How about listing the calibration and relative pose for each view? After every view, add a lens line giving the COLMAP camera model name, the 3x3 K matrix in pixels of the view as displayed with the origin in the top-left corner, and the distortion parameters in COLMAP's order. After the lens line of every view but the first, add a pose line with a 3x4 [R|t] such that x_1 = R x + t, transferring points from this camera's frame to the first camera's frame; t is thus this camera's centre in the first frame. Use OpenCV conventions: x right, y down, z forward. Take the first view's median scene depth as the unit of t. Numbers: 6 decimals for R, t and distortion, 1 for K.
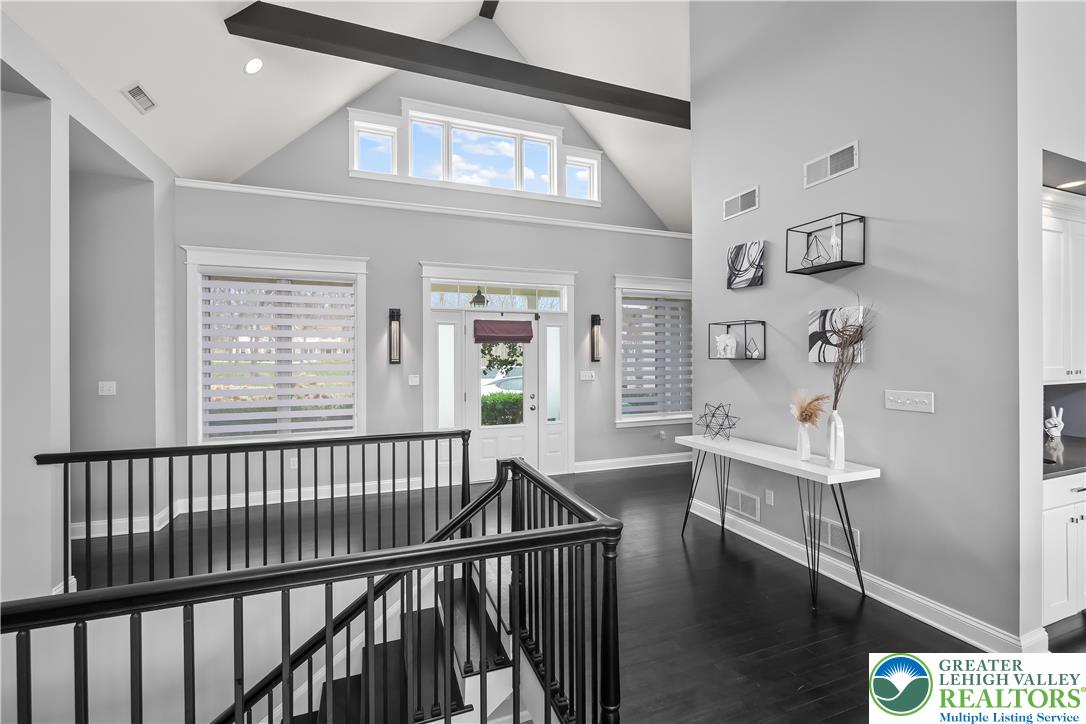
lens RADIAL K [[458.2, 0, 540.9], [0, 458.2, 357.3], [0, 0, 1]] dist [-0.012912, -0.000309]
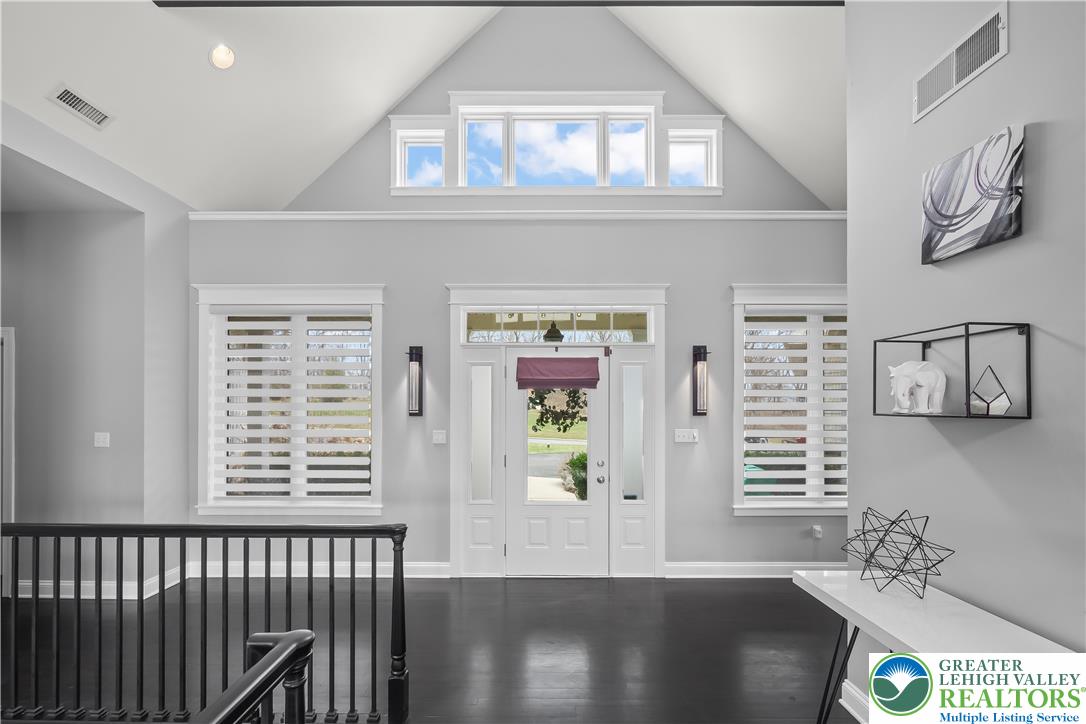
lens RADIAL K [[459.3, 0, 538.7], [0, 459.3, 404.3], [0, 0, 1]] dist [-0.007159, -0.000340]
pose [[0.934802, 0.002366, -0.355160, 0.158968], [-0.004552, 0.999976, -0.005318, -0.002702], [0.355139, 0.006587, 0.934790, 0.327777]]
